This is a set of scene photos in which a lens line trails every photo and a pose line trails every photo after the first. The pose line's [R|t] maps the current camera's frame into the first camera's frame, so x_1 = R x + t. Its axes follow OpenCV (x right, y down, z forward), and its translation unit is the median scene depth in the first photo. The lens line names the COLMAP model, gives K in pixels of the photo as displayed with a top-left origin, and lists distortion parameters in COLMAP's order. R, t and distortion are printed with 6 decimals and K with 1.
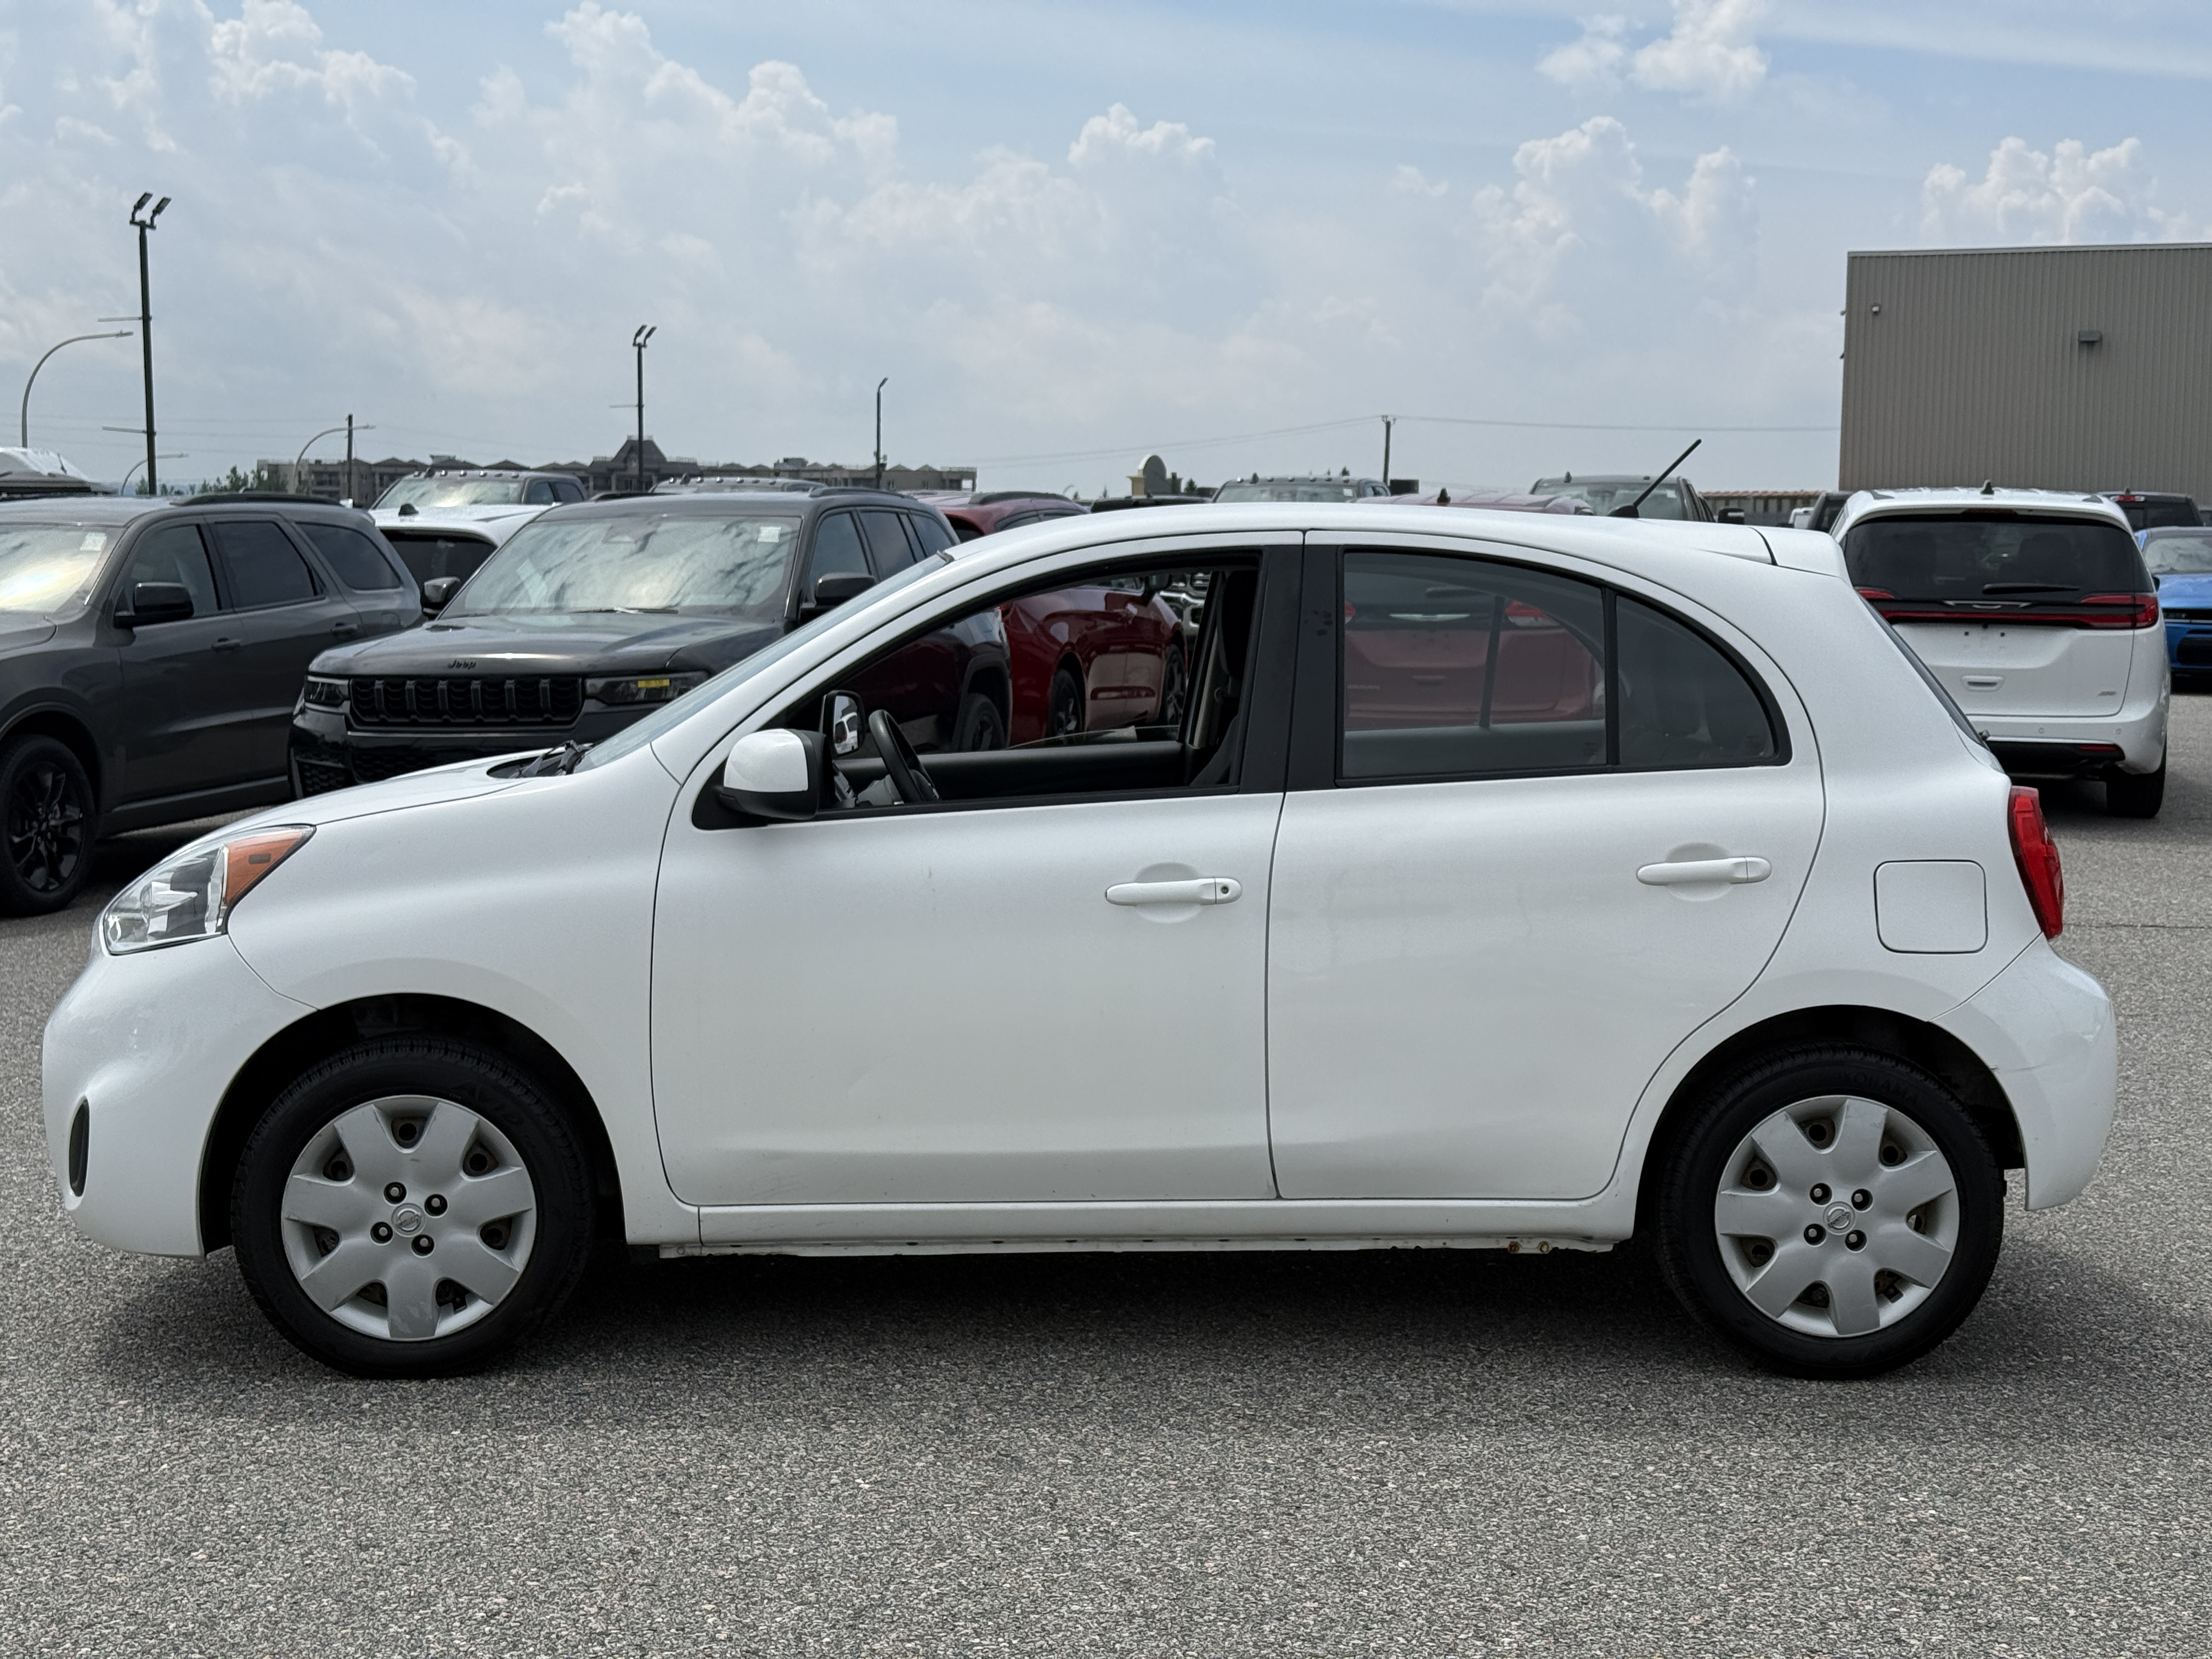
lens RADIAL K [[3159.3, 0, 1105.5], [0, 3159.3, 827.0], [0, 0, 1]] dist [0.108285, 0.000000]
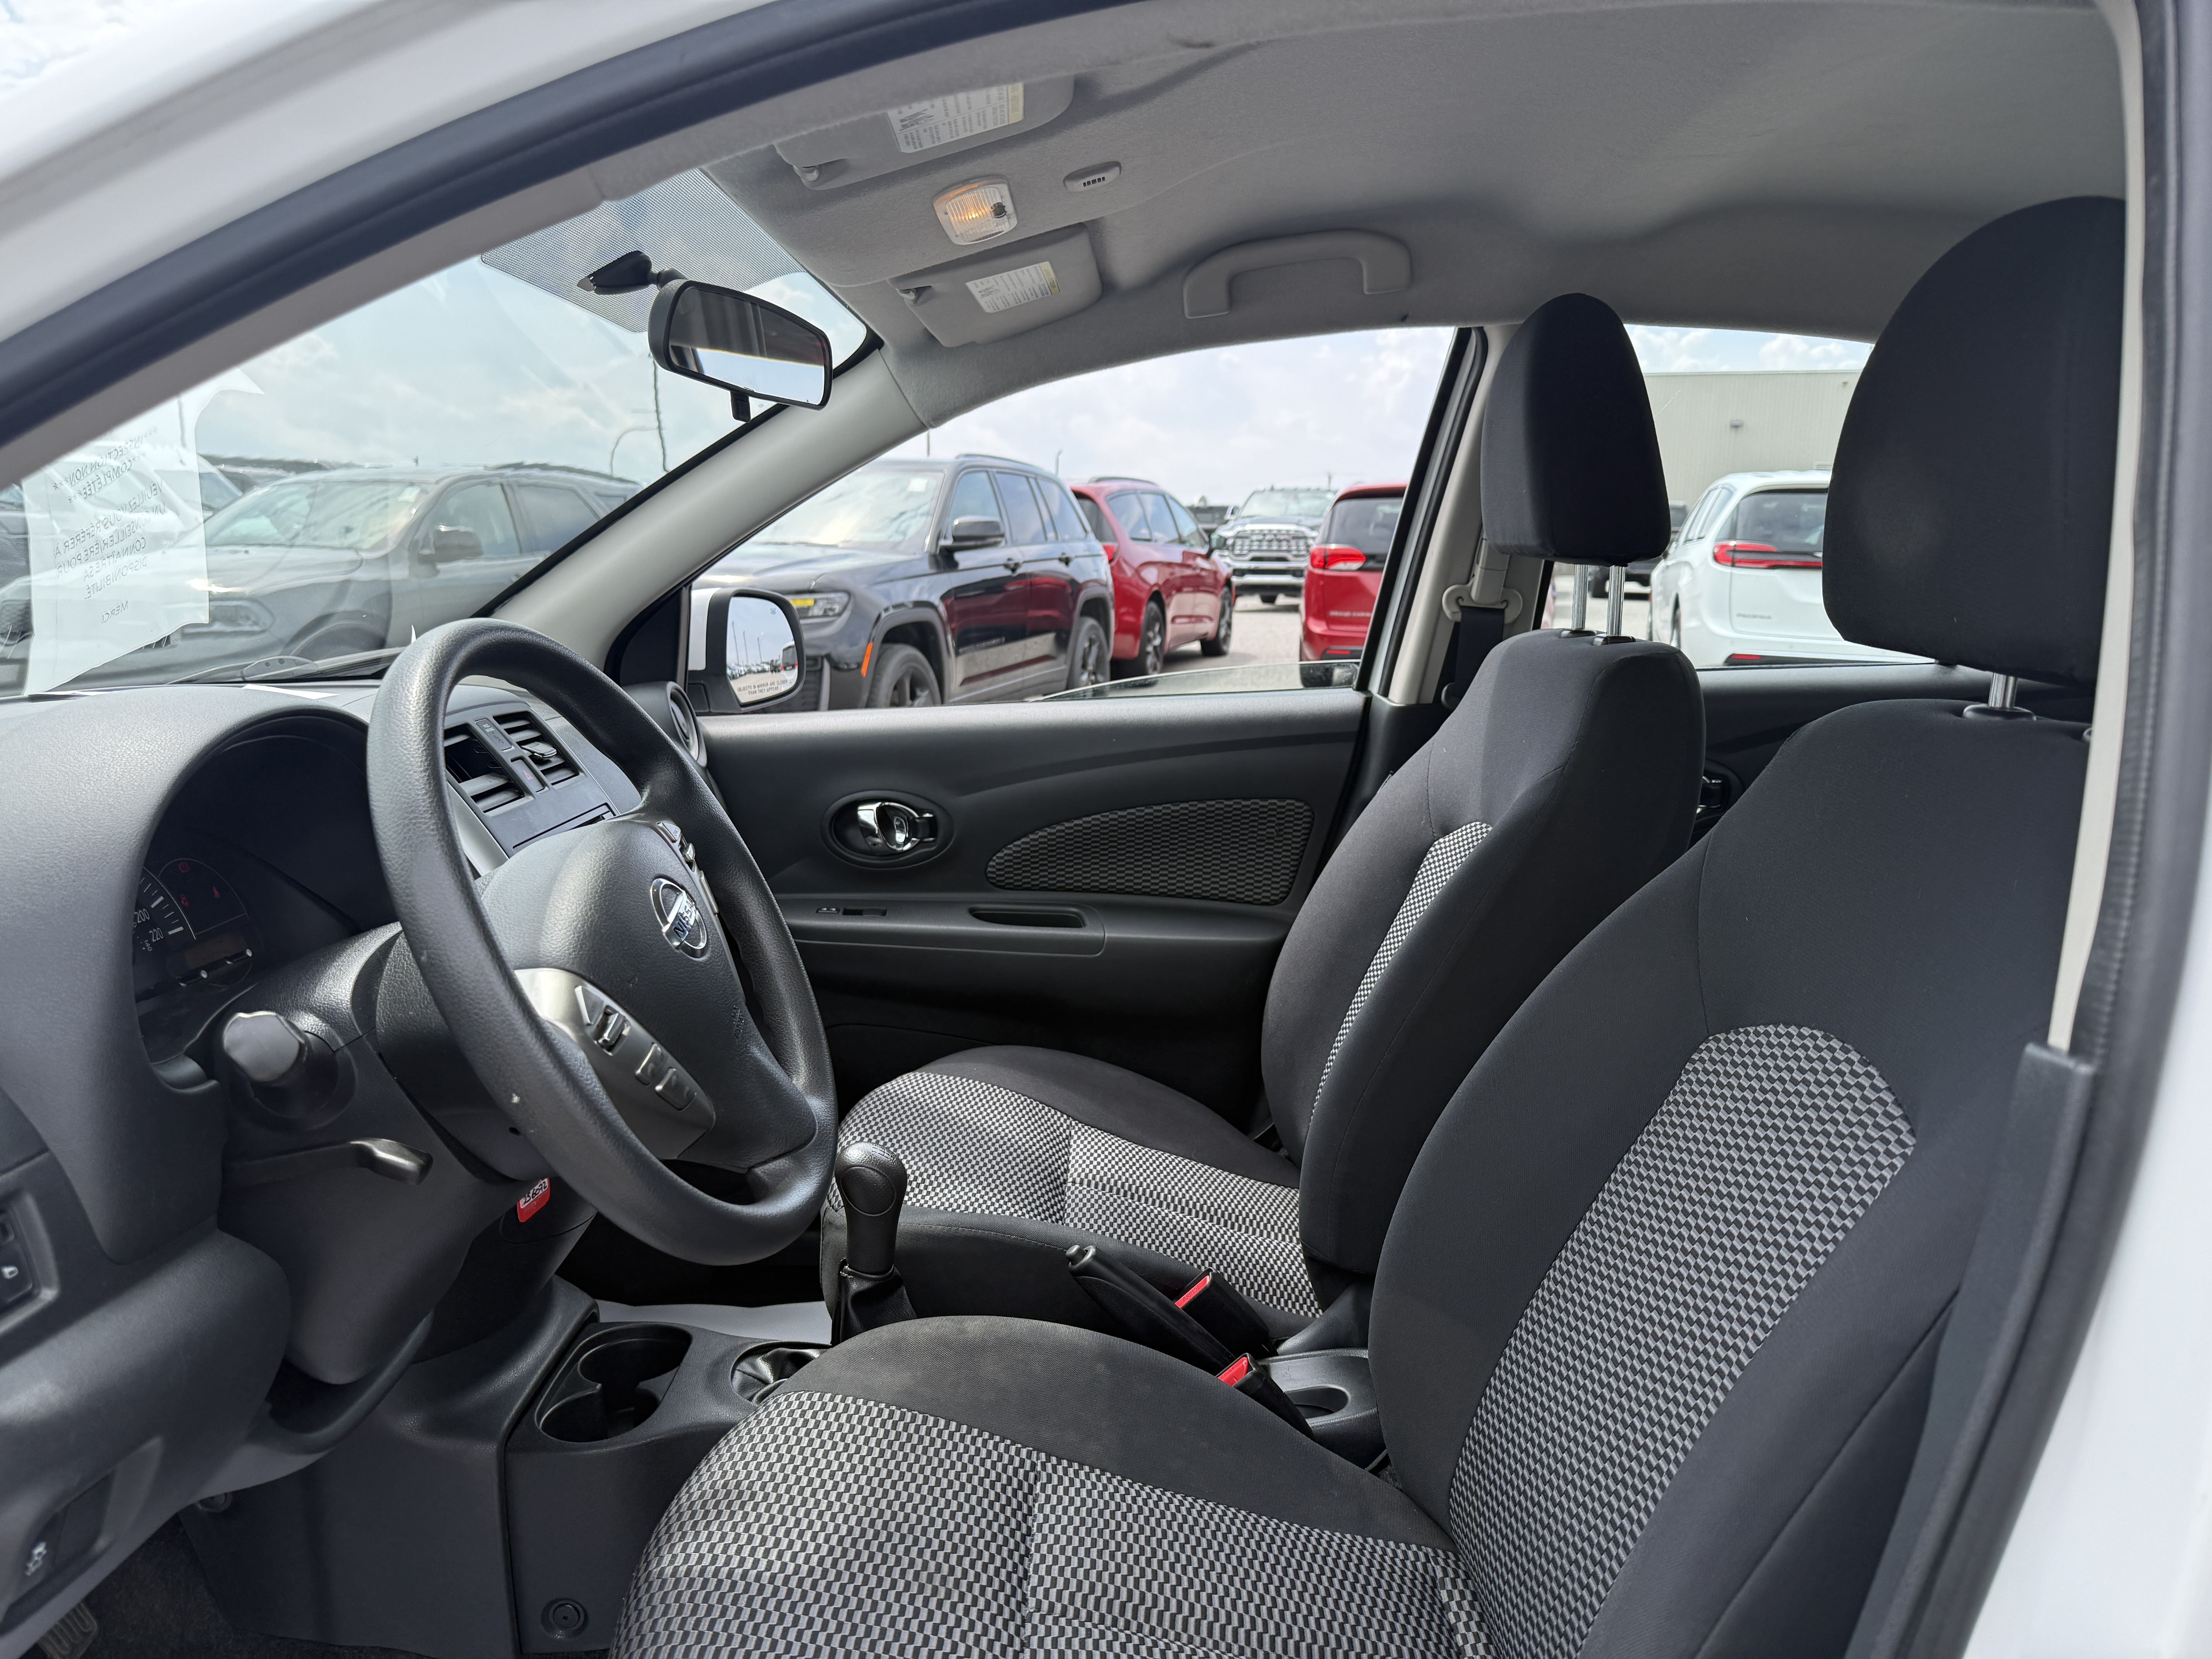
lens RADIAL K [[1579.7, 0, 1118.3], [0, 1579.7, 831.6], [0, 0, 1]] dist [0.039018, -0.058985]
pose [[0.999306, 0.013158, -0.034840, -0.002249], [-0.010000, 0.995954, 0.089306, -0.009911], [0.035874, -0.088896, 0.995395, 0.274850]]
